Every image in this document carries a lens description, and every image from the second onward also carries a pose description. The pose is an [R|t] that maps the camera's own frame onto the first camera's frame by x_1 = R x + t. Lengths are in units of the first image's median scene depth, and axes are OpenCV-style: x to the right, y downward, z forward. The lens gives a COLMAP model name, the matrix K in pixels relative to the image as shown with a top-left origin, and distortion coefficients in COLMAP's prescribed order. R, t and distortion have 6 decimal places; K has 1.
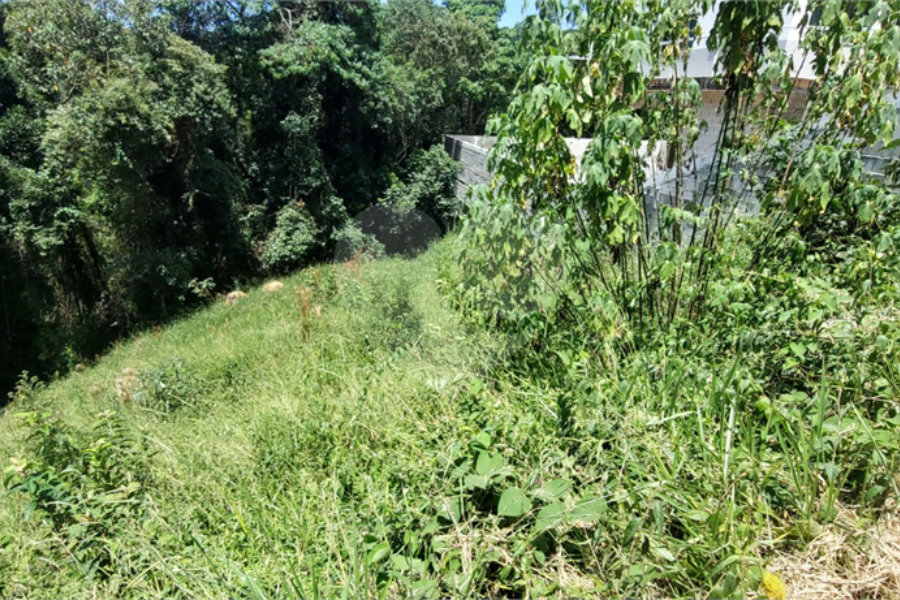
lens RADIAL K [[578.9, 0, 426.7], [0, 578.9, 325.7], [0, 0, 1]] dist [-0.008364, -0.003545]
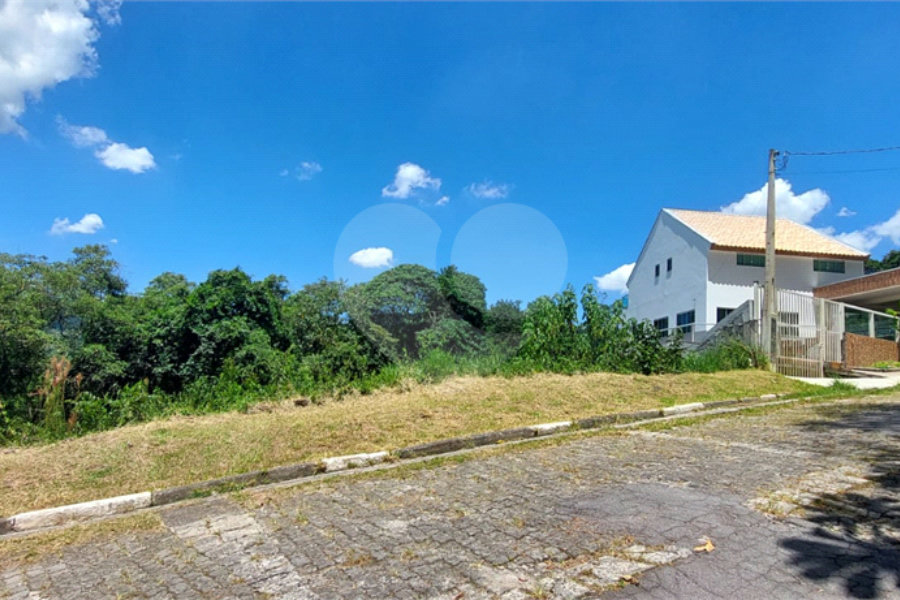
lens RADIAL K [[539.9, 0, 450.8], [0, 539.9, 304.5], [0, 0, 1]] dist [0.002671, -0.011127]
pose [[0.990684, 0.016392, -0.135188, 0.036119], [-0.080964, 0.869115, -0.487938, 0.272229], [0.109496, 0.494338, 0.862346, -0.498048]]
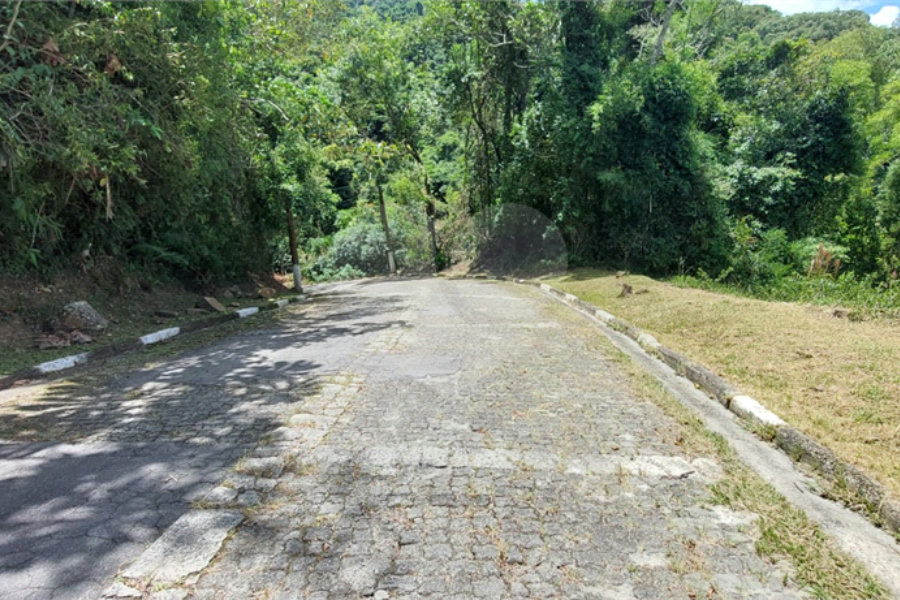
lens RADIAL K [[539.6, 0, 450.4], [0, 539.6, 303.9], [0, 0, 1]] dist [-0.006396, -0.010589]
pose [[-0.648727, 0.160966, -0.743803, 0.318544], [-0.313604, 0.833988, 0.454000, 0.038594], [0.693402, 0.527782, -0.490551, -0.086119]]
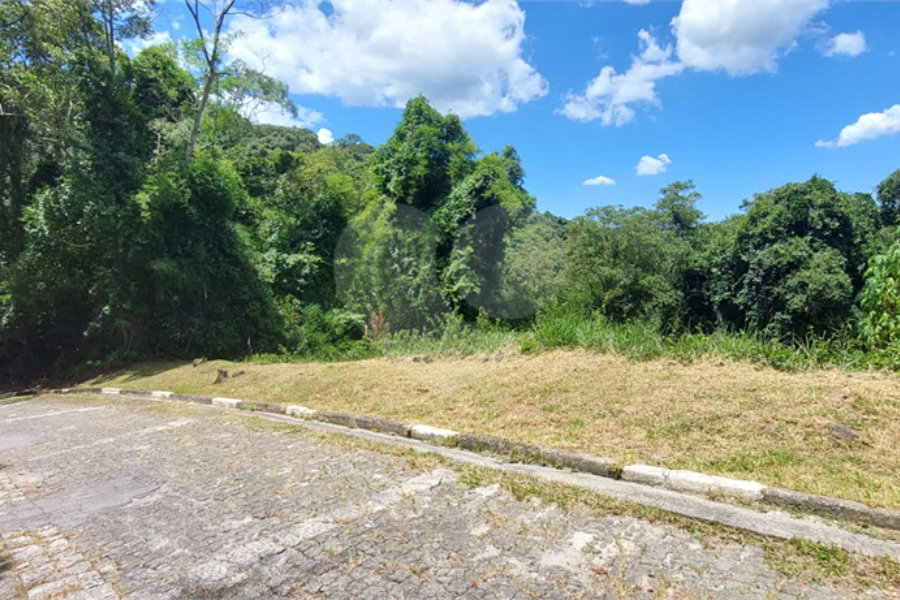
lens RADIAL K [[539.6, 0, 450.4], [0, 539.6, 303.9], [0, 0, 1]] dist [-0.006396, -0.010589]
pose [[0.161621, 0.069939, -0.984371, 0.387112], [-0.376788, 0.926291, 0.003949, 0.065644], [0.912091, 0.370261, 0.176060, -0.163665]]
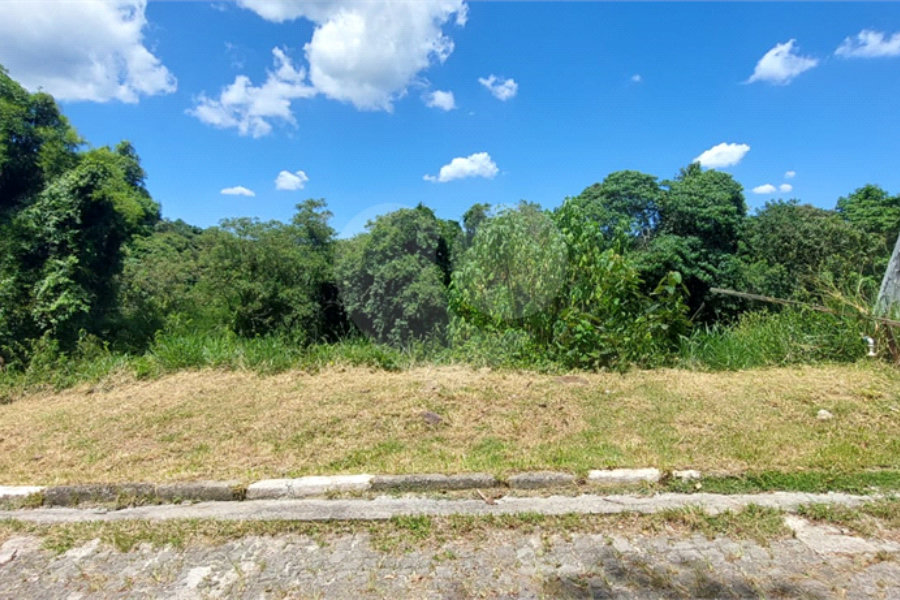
lens RADIAL K [[539.6, 0, 450.4], [0, 539.6, 303.9], [0, 0, 1]] dist [-0.006396, -0.010589]
pose [[0.718356, 0.033742, -0.694857, 0.393154], [-0.267053, 0.935673, -0.230648, 0.060723], [0.642376, 0.351251, 0.681158, -0.155292]]
